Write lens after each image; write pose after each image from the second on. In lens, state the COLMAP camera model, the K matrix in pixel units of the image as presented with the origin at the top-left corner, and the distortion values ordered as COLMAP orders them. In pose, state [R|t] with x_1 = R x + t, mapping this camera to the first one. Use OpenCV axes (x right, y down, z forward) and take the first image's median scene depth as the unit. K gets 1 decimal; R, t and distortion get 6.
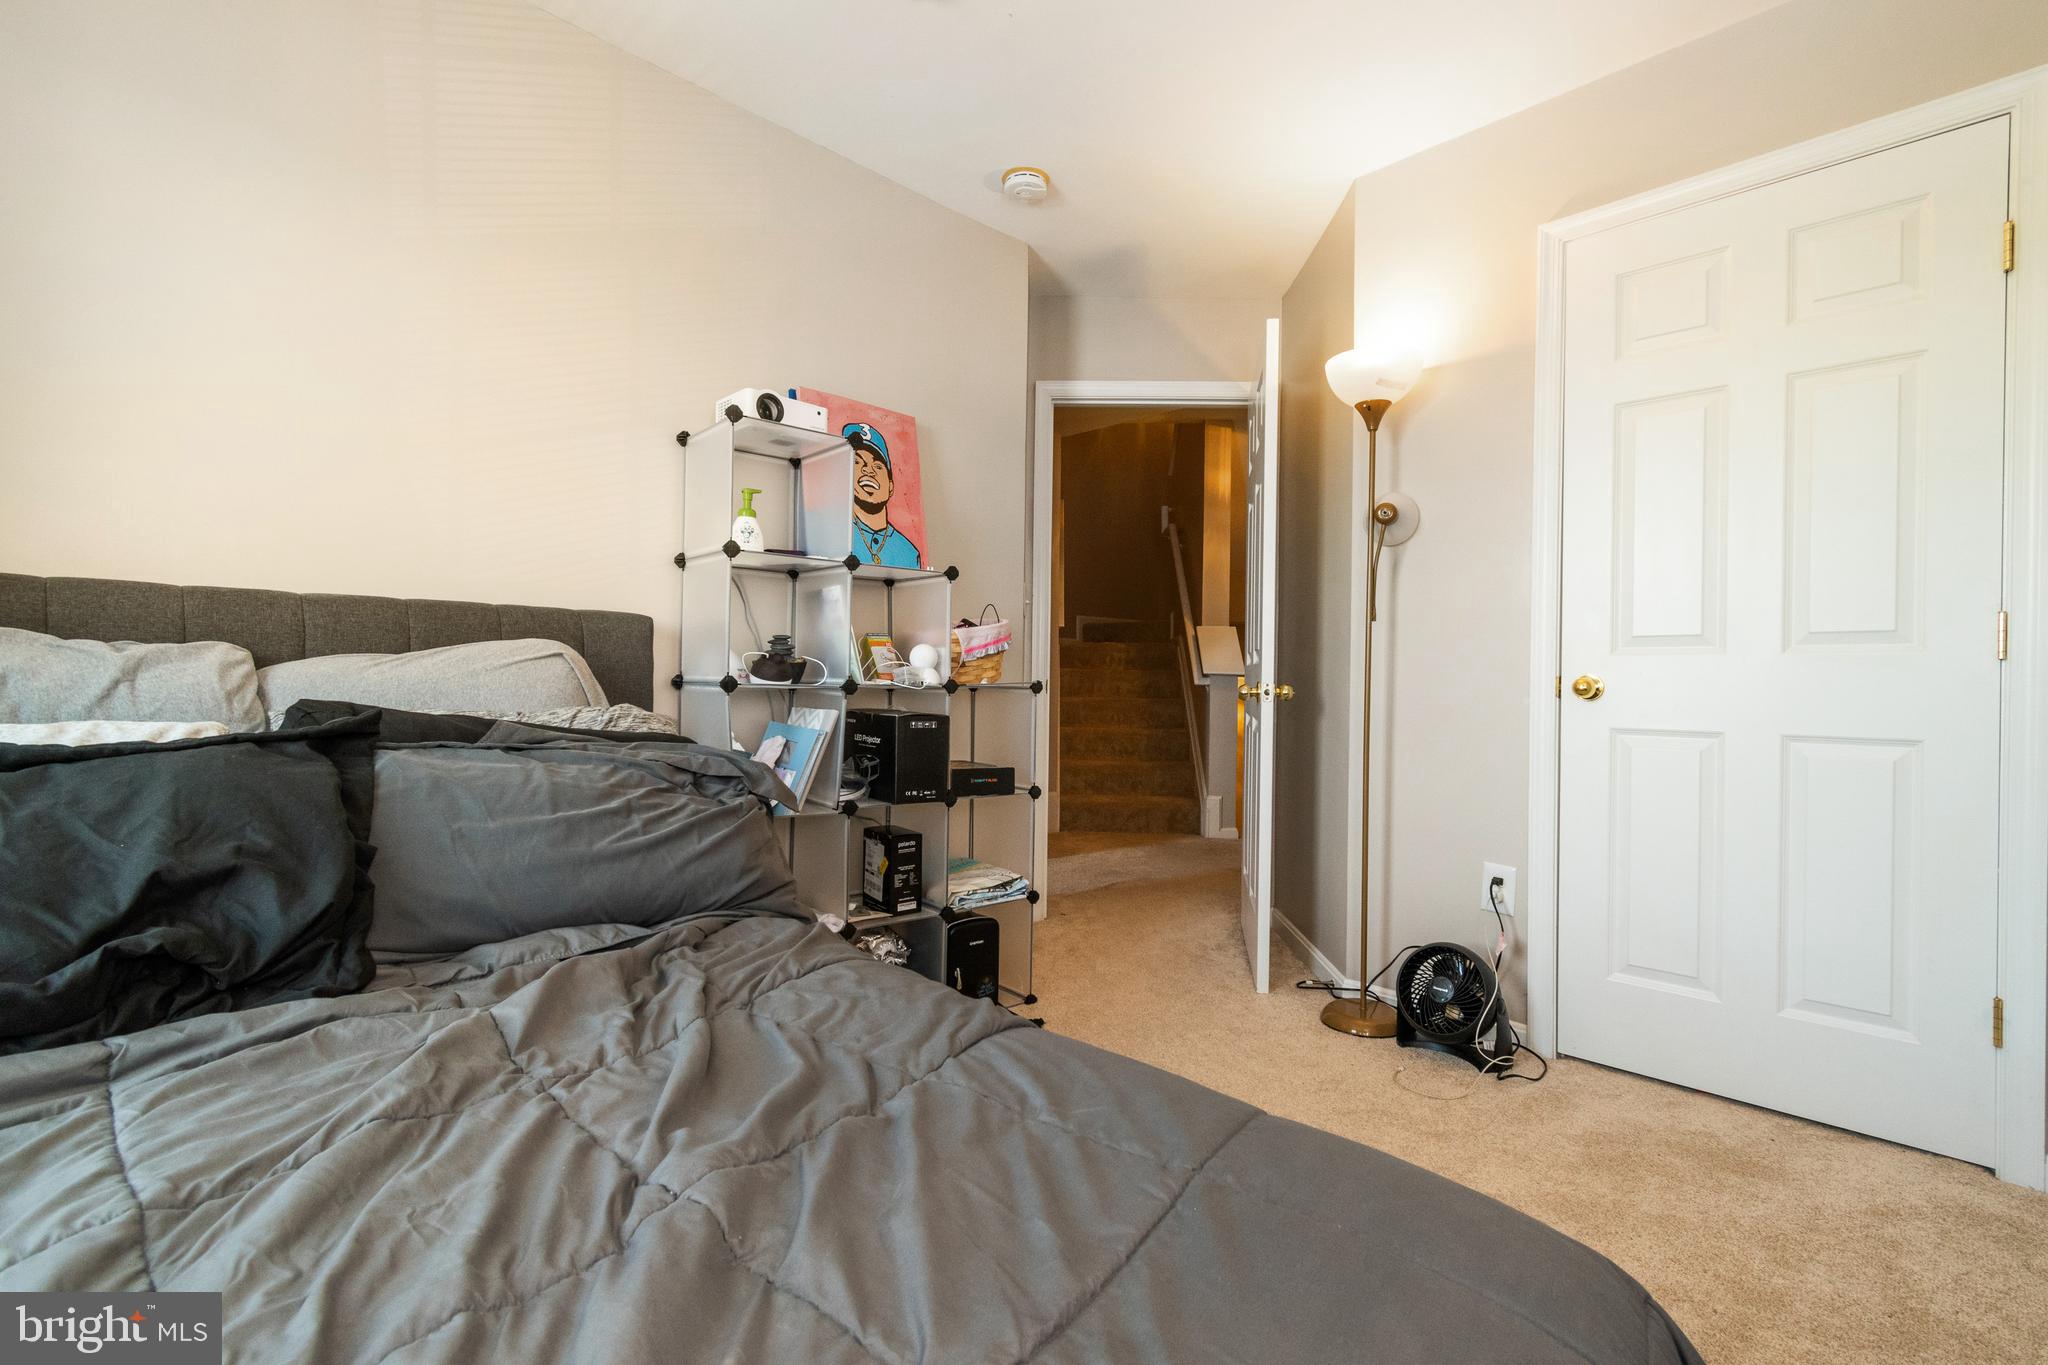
lens RADIAL K [[930.5, 0, 1033.9], [0, 930.5, 681.5], [0, 0, 1]] dist [0.003770, -0.000601]
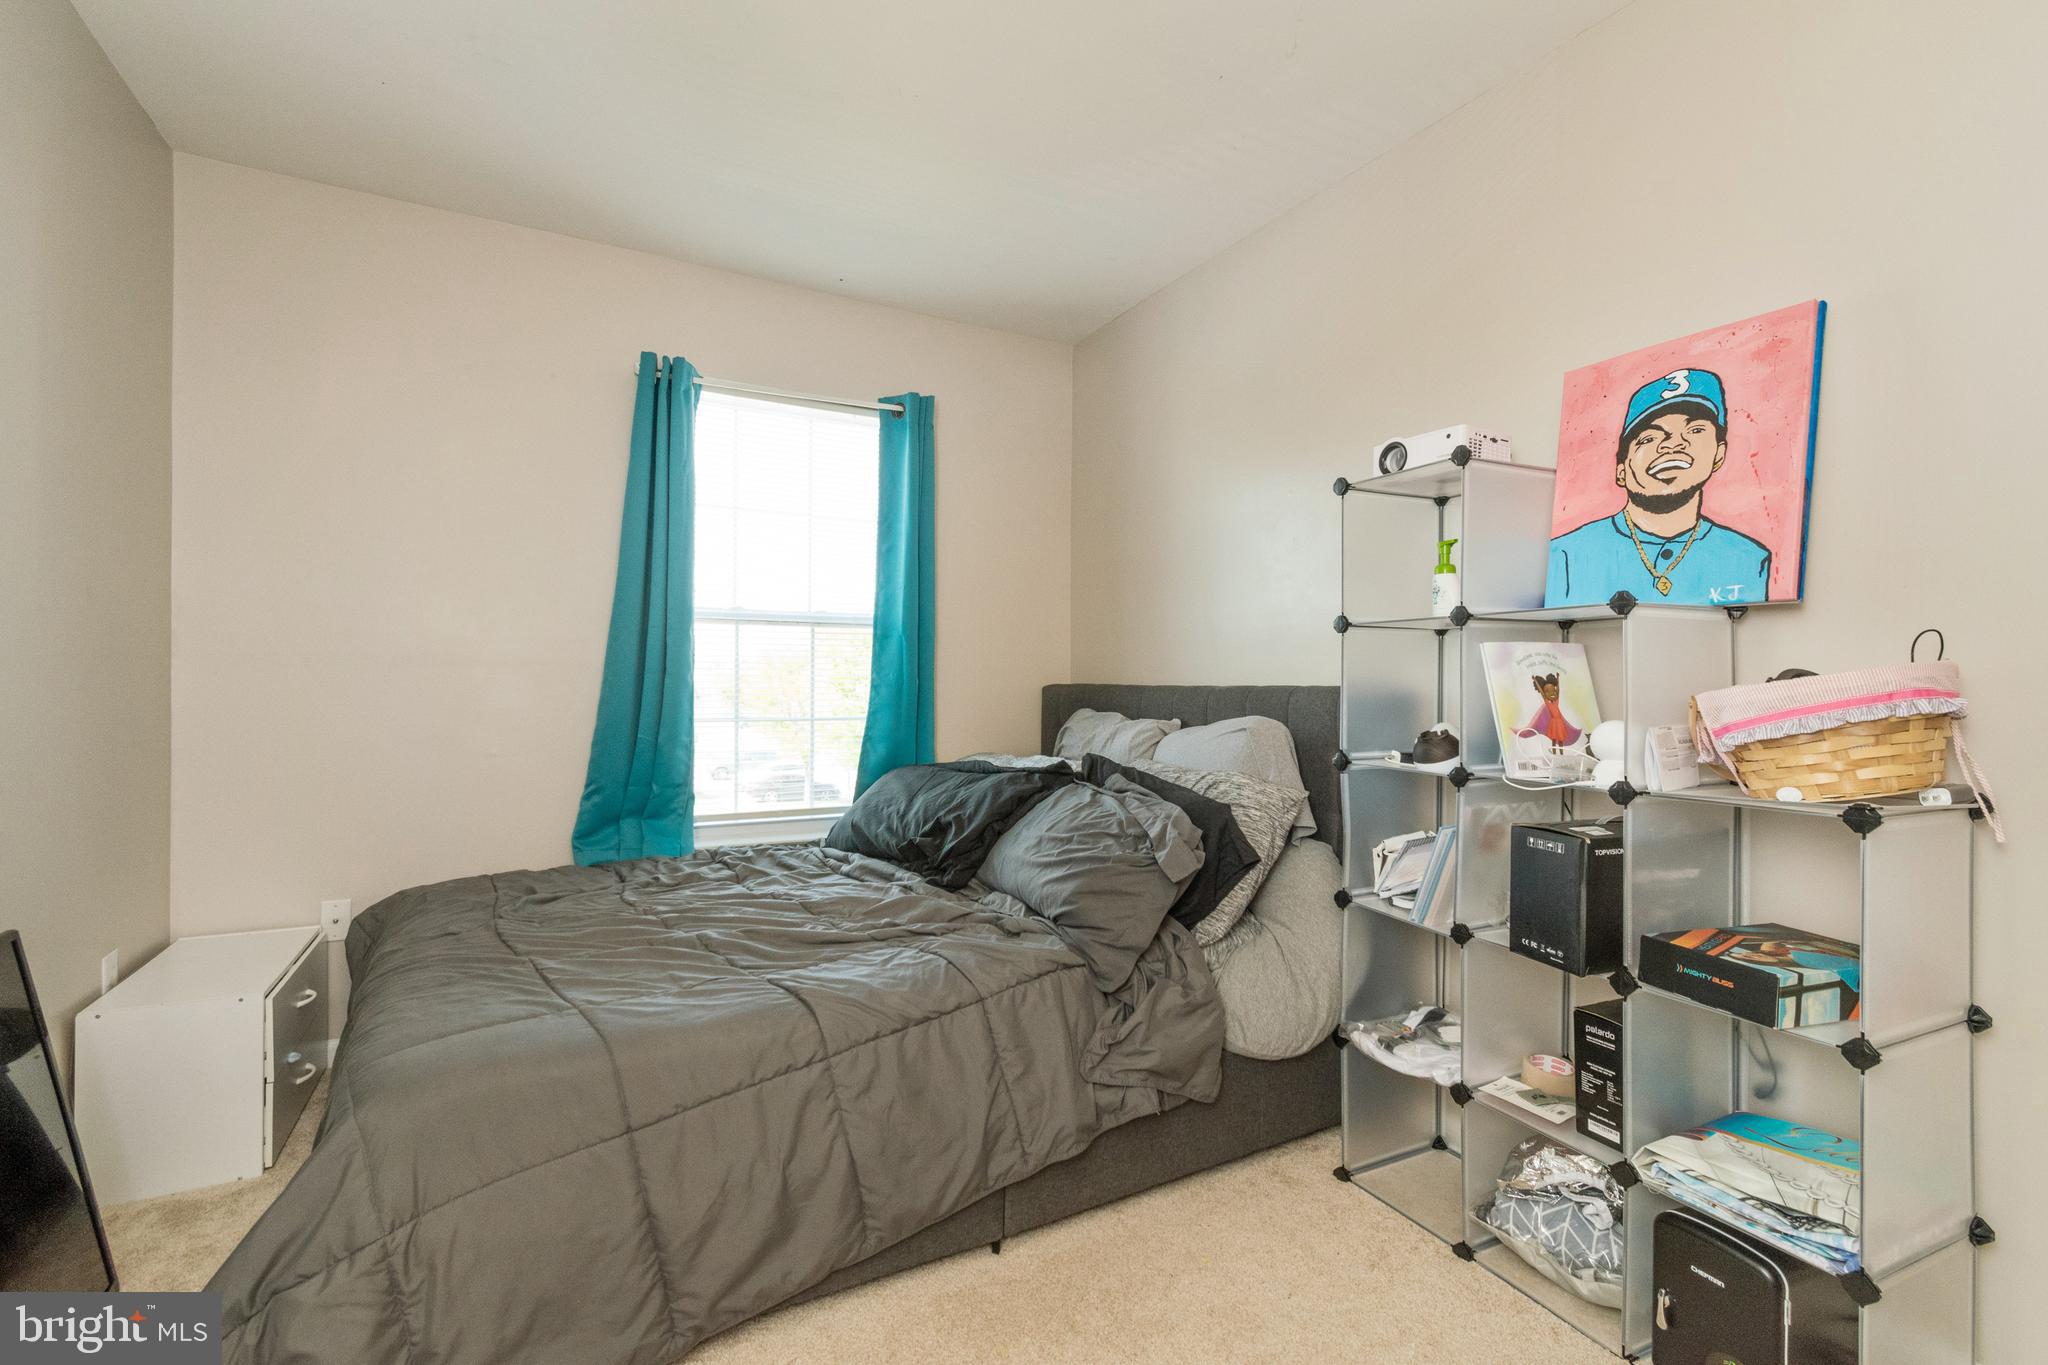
lens RADIAL K [[930.5, 0, 1031.9], [0, 930.5, 689.3], [0, 0, 1]] dist [0.003770, -0.000601]
pose [[-0.294965, -0.011441, -0.955439, 0.568732], [-0.005560, 0.999932, -0.010257, -0.050251], [0.955492, 0.002287, -0.295009, 0.780203]]
